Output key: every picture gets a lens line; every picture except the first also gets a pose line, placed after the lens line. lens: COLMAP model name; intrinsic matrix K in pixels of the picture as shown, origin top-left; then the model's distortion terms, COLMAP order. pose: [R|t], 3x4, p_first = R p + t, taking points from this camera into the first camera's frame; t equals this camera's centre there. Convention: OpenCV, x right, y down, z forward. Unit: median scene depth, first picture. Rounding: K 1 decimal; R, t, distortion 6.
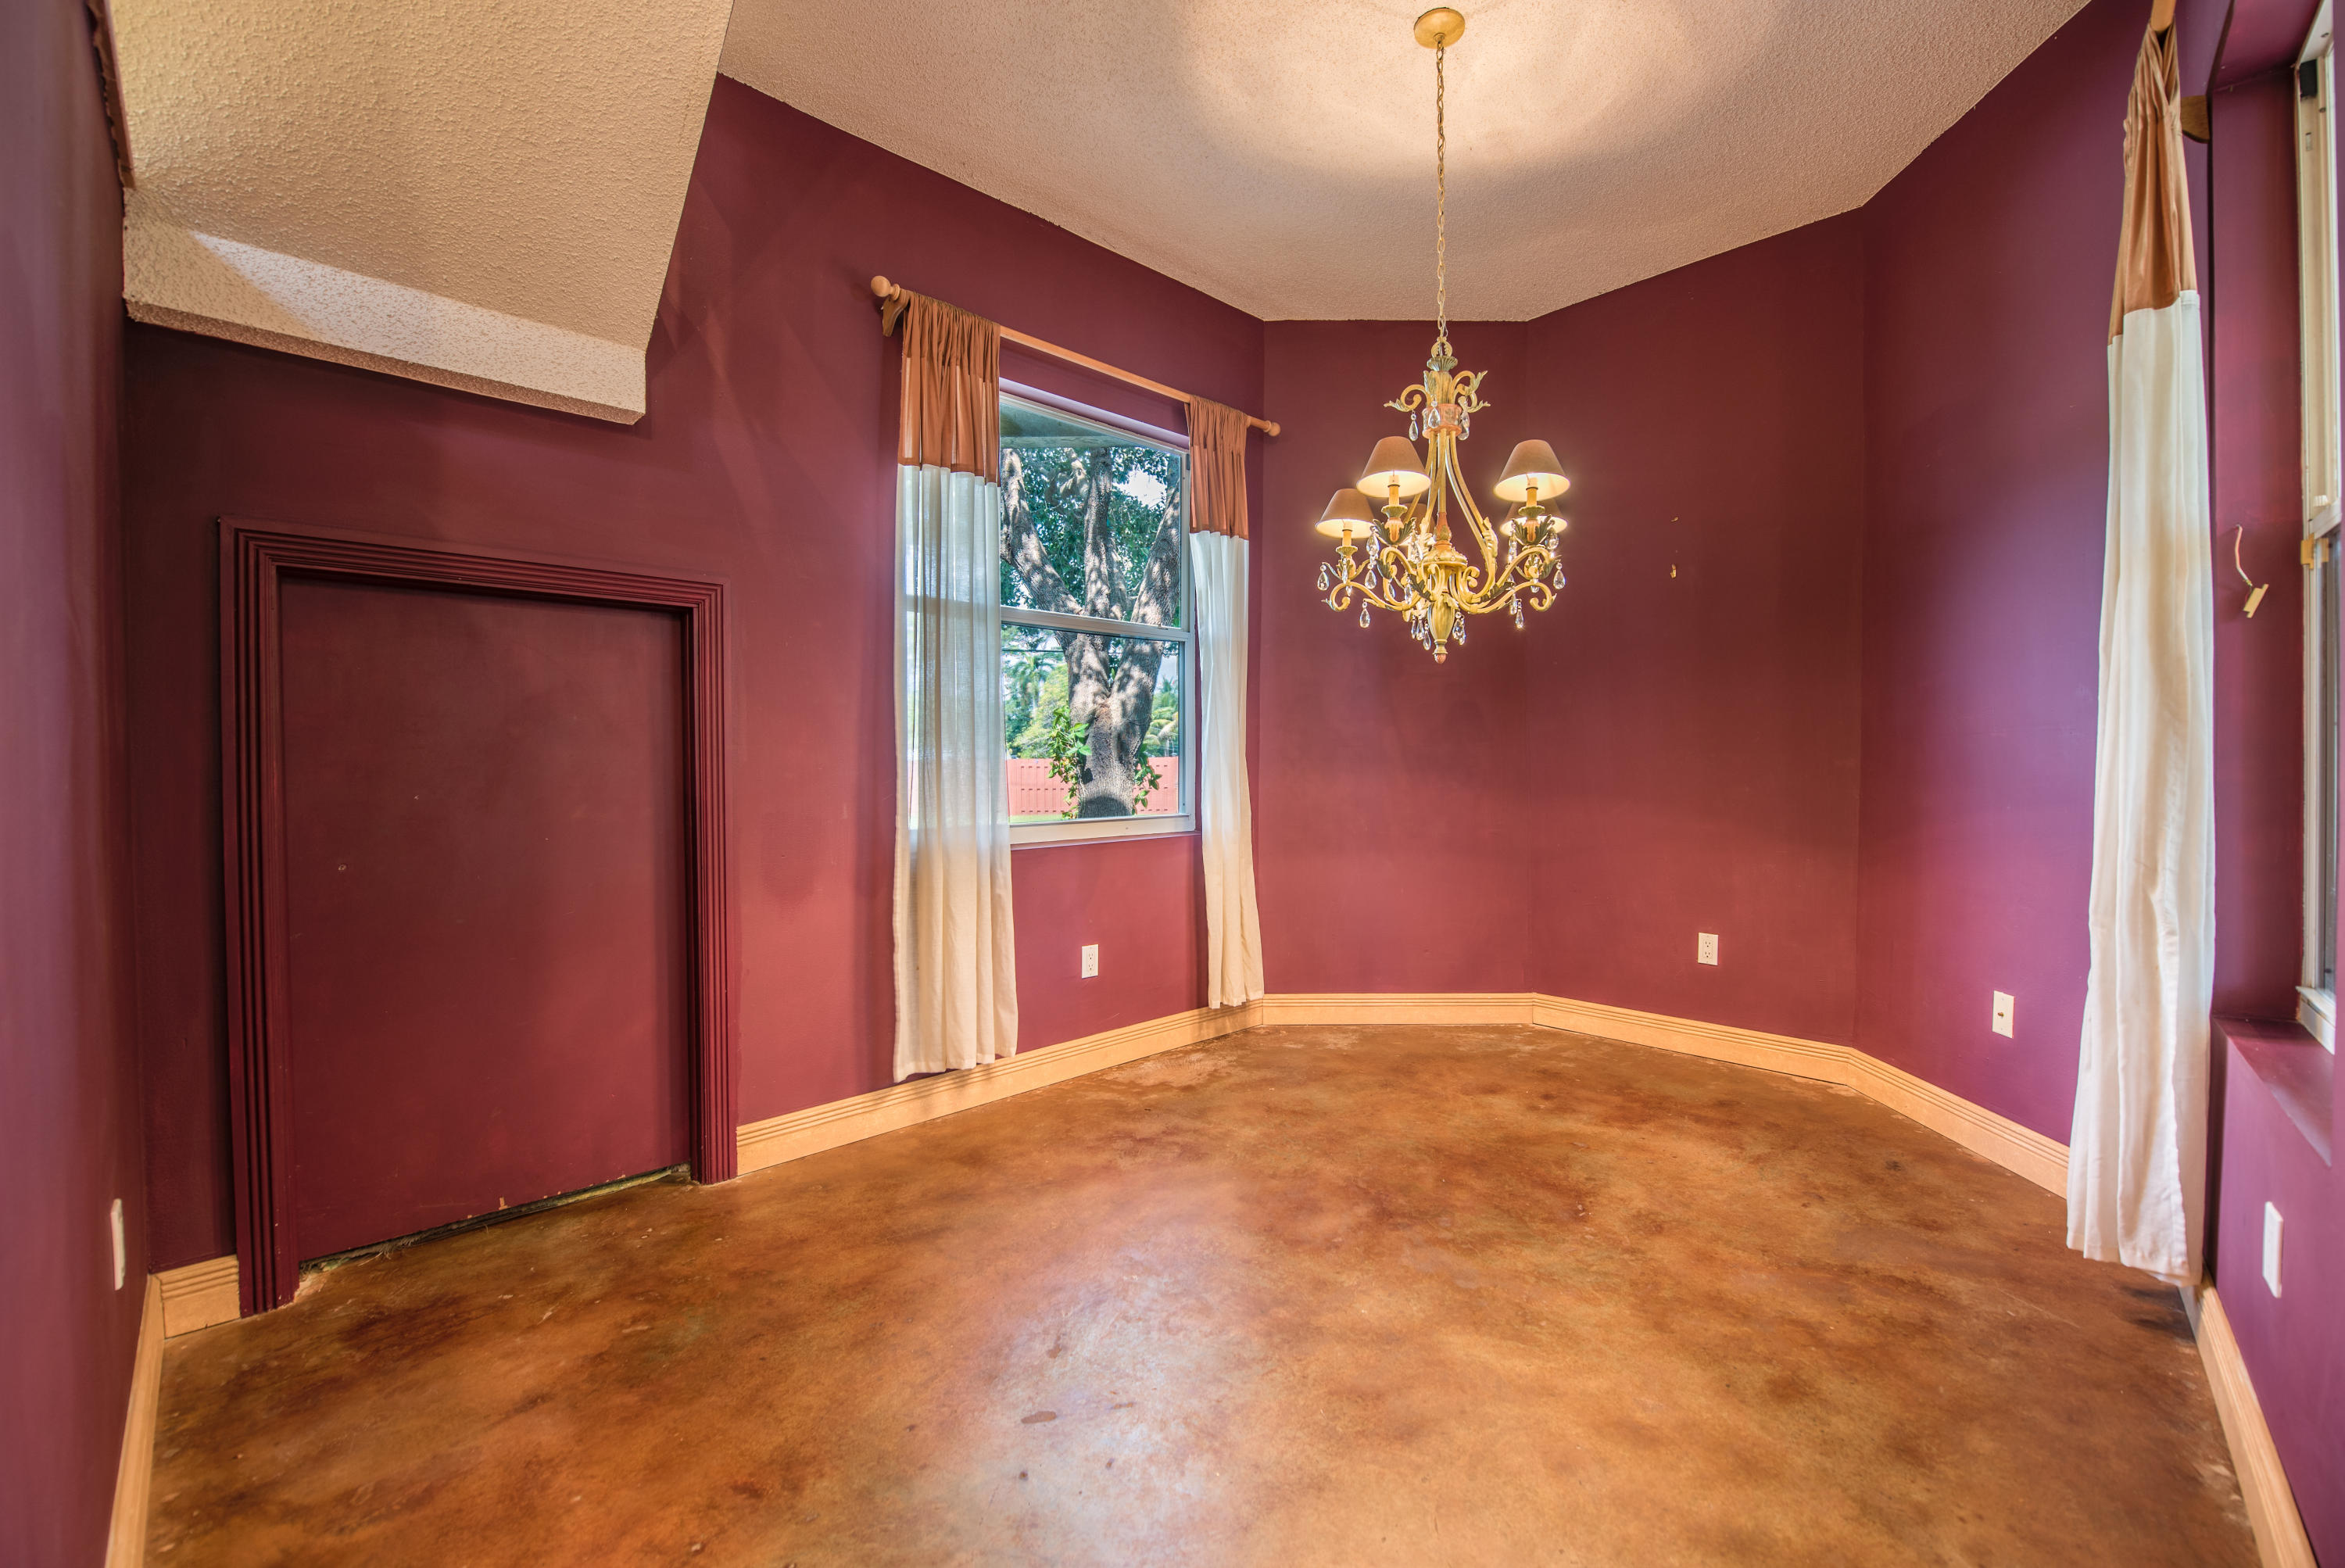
lens RADIAL K [[985.1, 0, 1218.7], [0, 985.1, 787.5], [0, 0, 1]] dist [-0.018319, -0.003965]
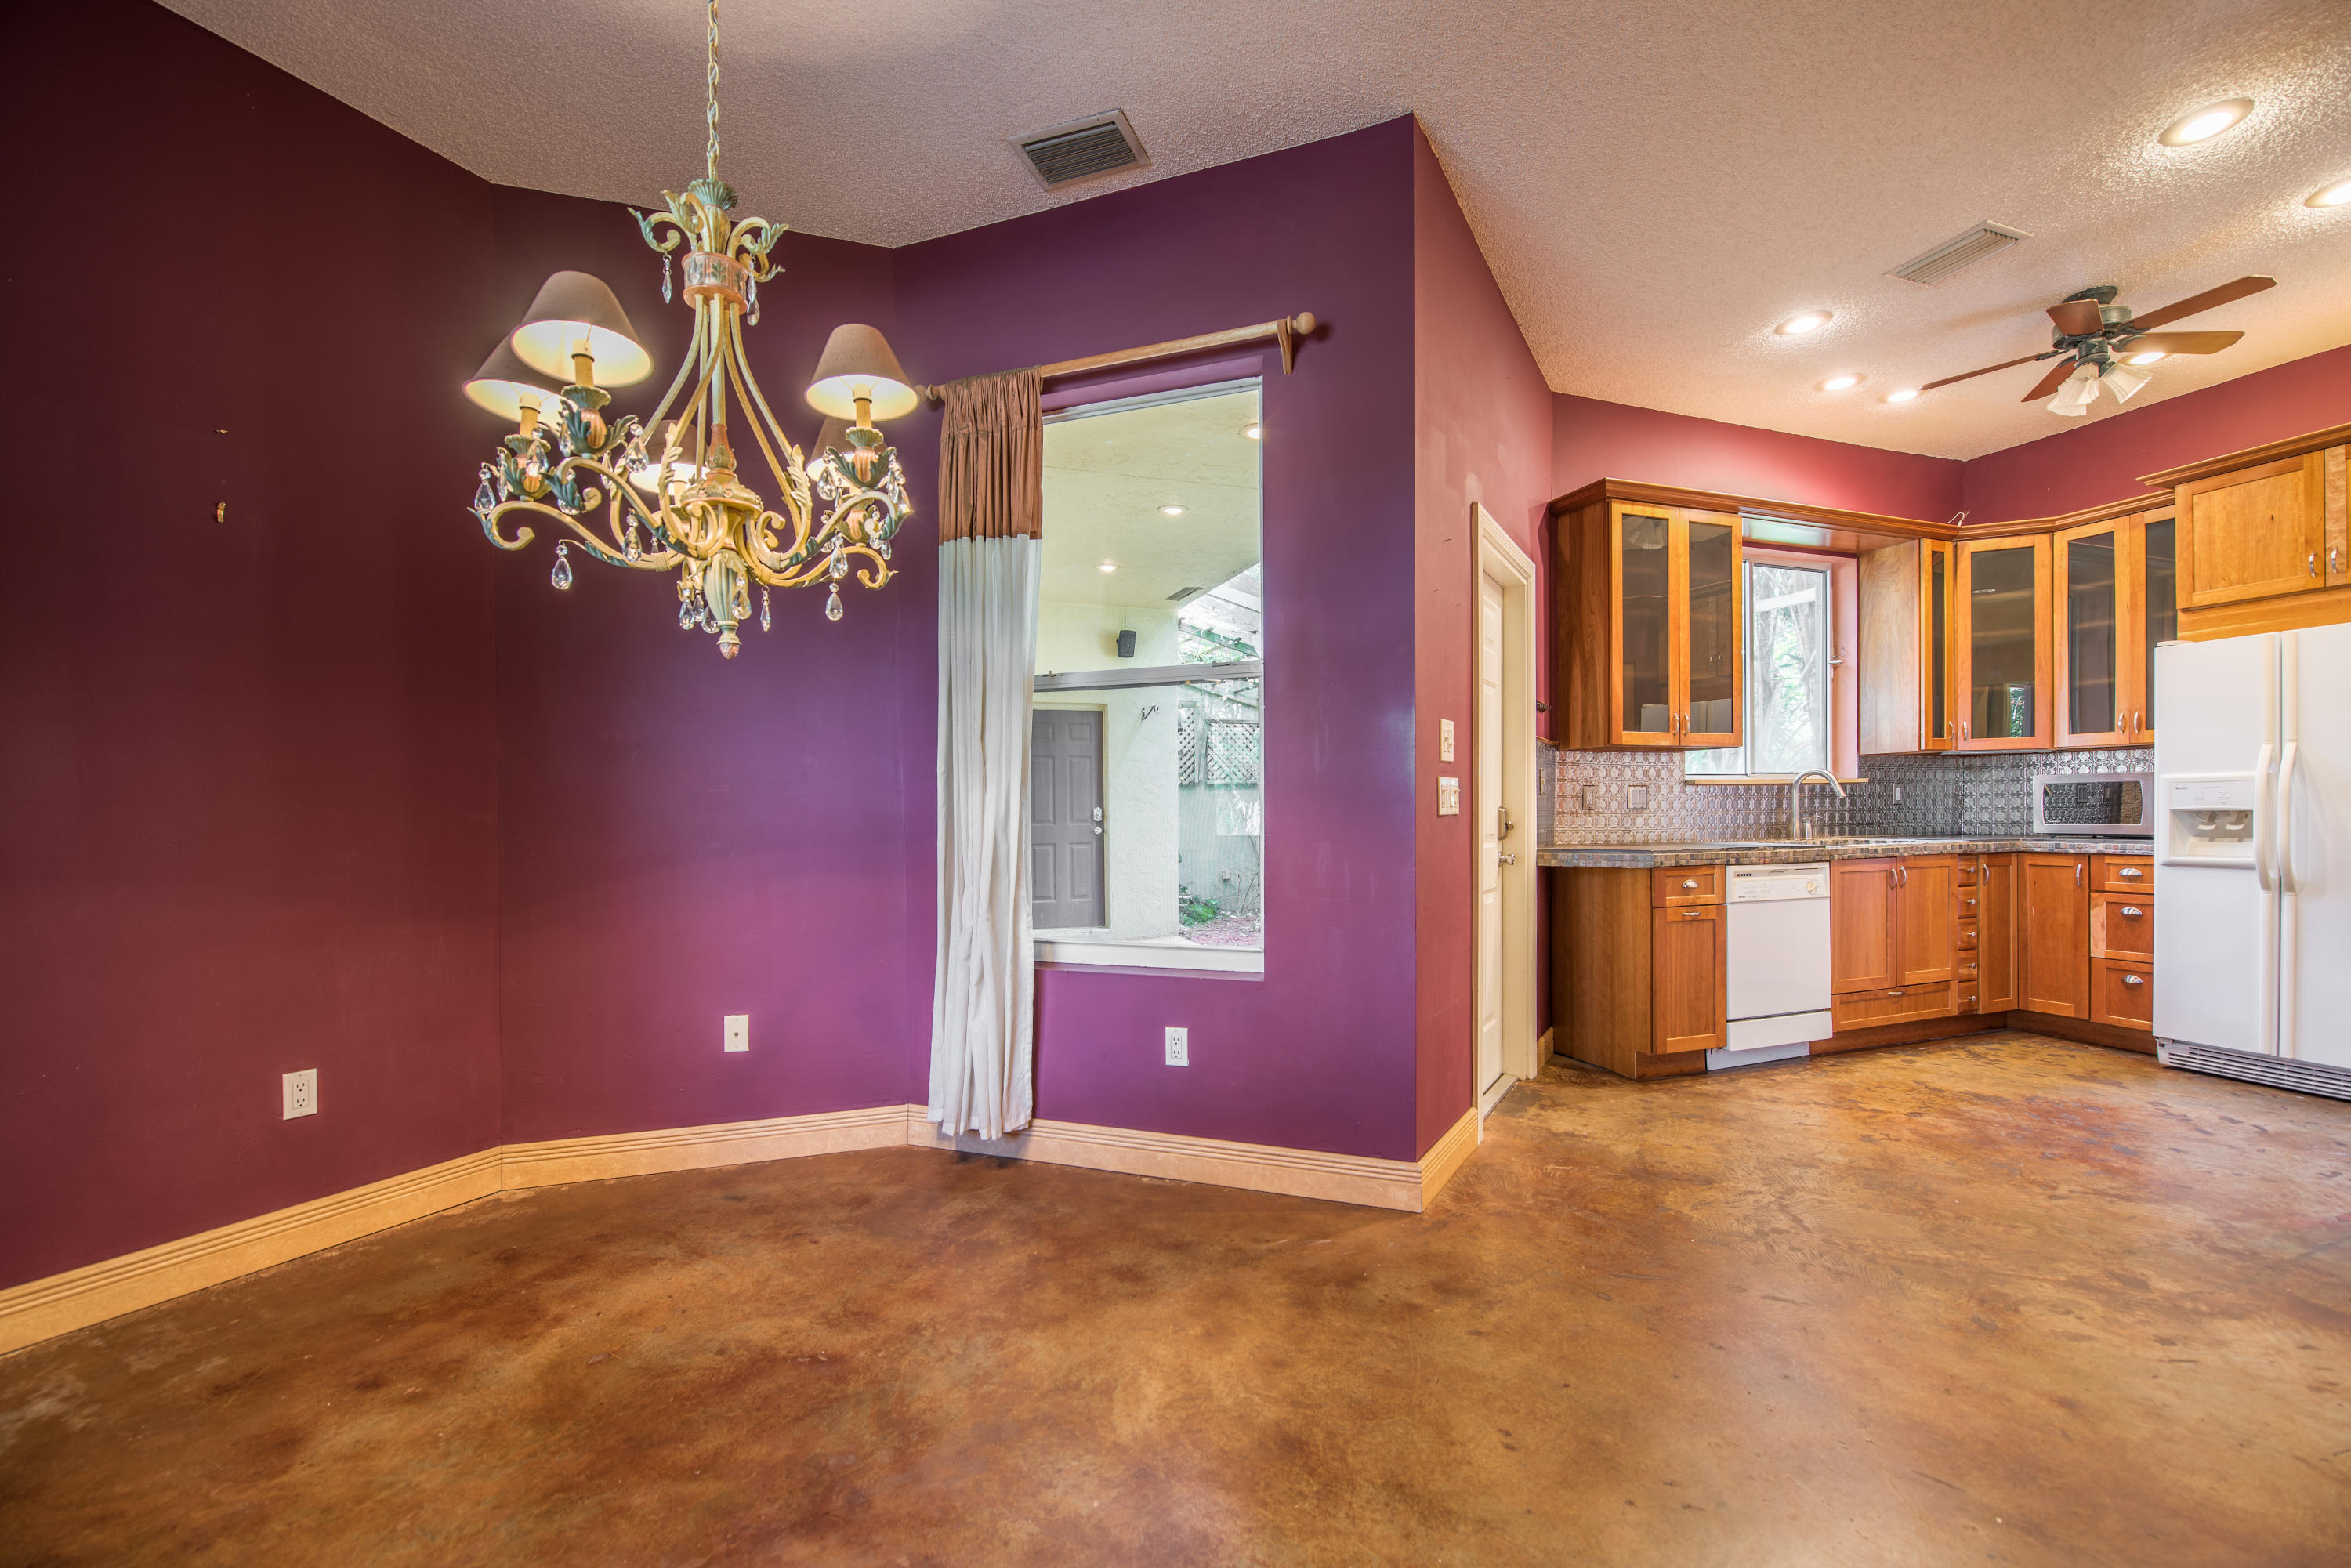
lens RADIAL K [[1006.6, 0, 1176.1], [0, 1006.6, 814.3], [0, 0, 1]] dist [-0.018549, -0.000663]
pose [[-0.372360, 0.007069, 0.928061, -0.439681], [0.030811, 0.999514, 0.004749, -0.011750], [-0.927577, 0.030363, -0.372397, 0.868891]]
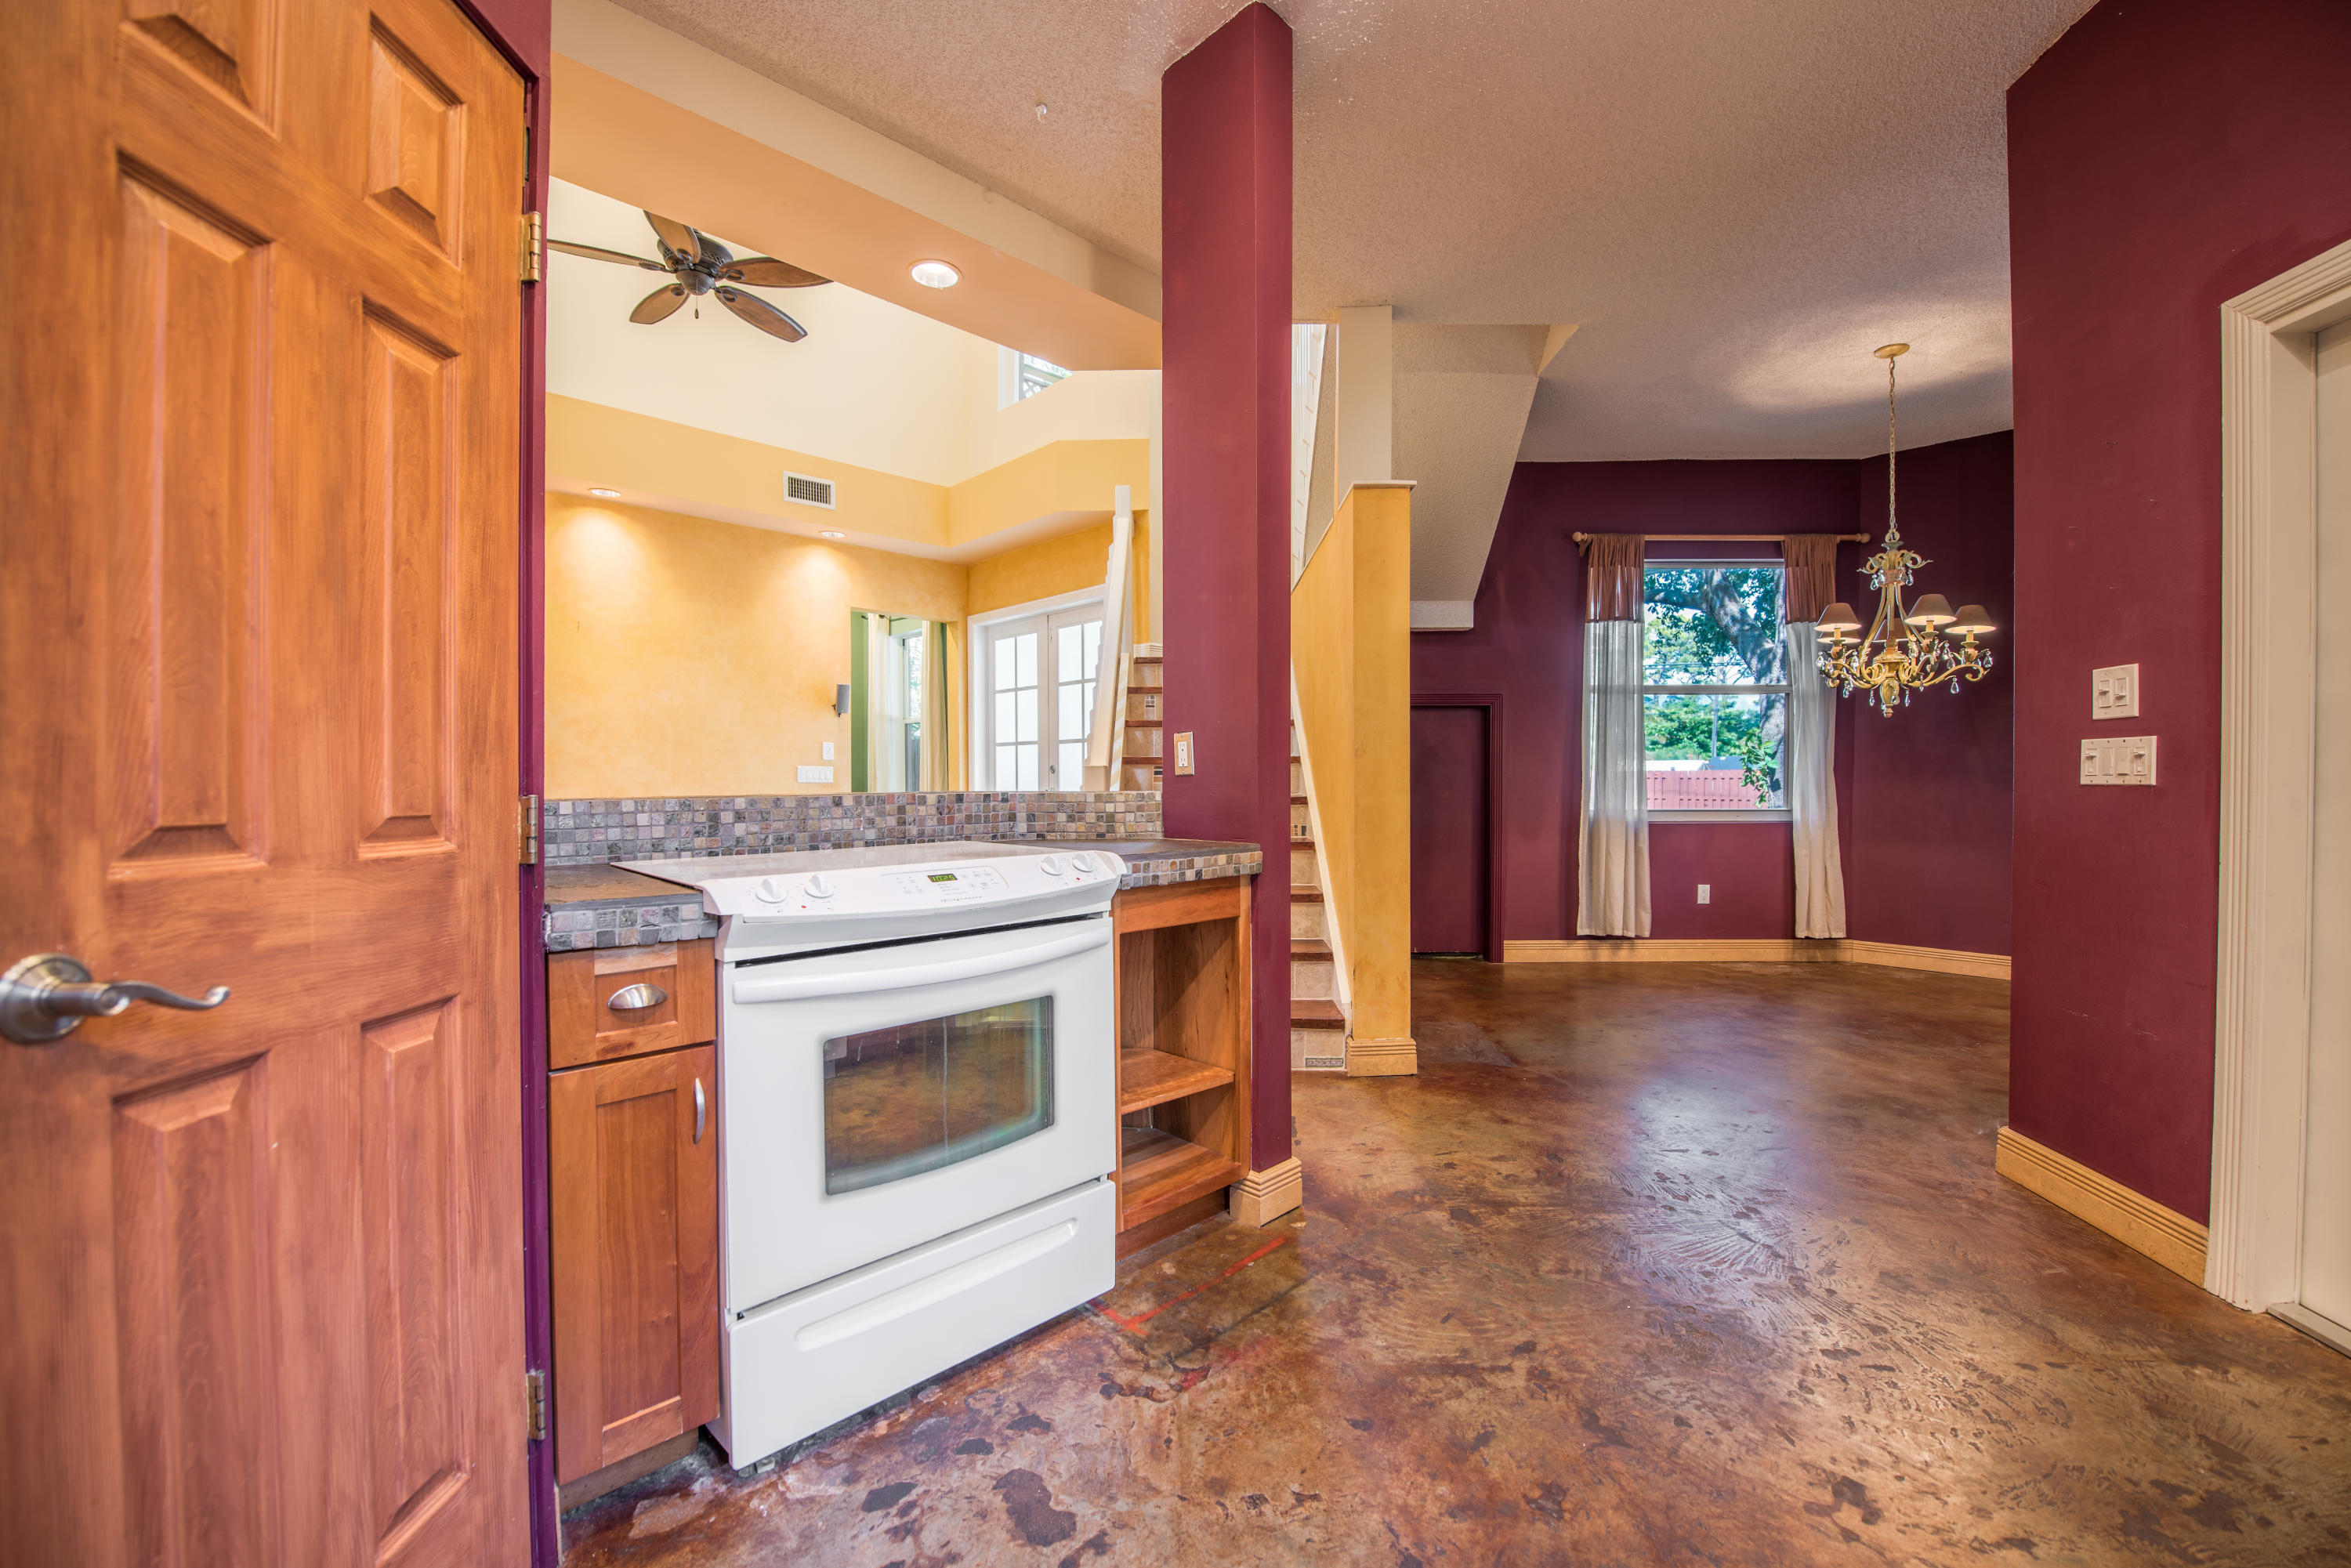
lens RADIAL K [[987.5, 0, 1221.9], [0, 987.5, 787.5], [0, 0, 1]] dist [-0.018319, -0.003965]
pose [[0.748203, 0.012185, -0.663358, 0.439430], [-0.019213, 0.999810, -0.003305, 0.022292], [0.663192, 0.015218, 0.748295, -0.955224]]
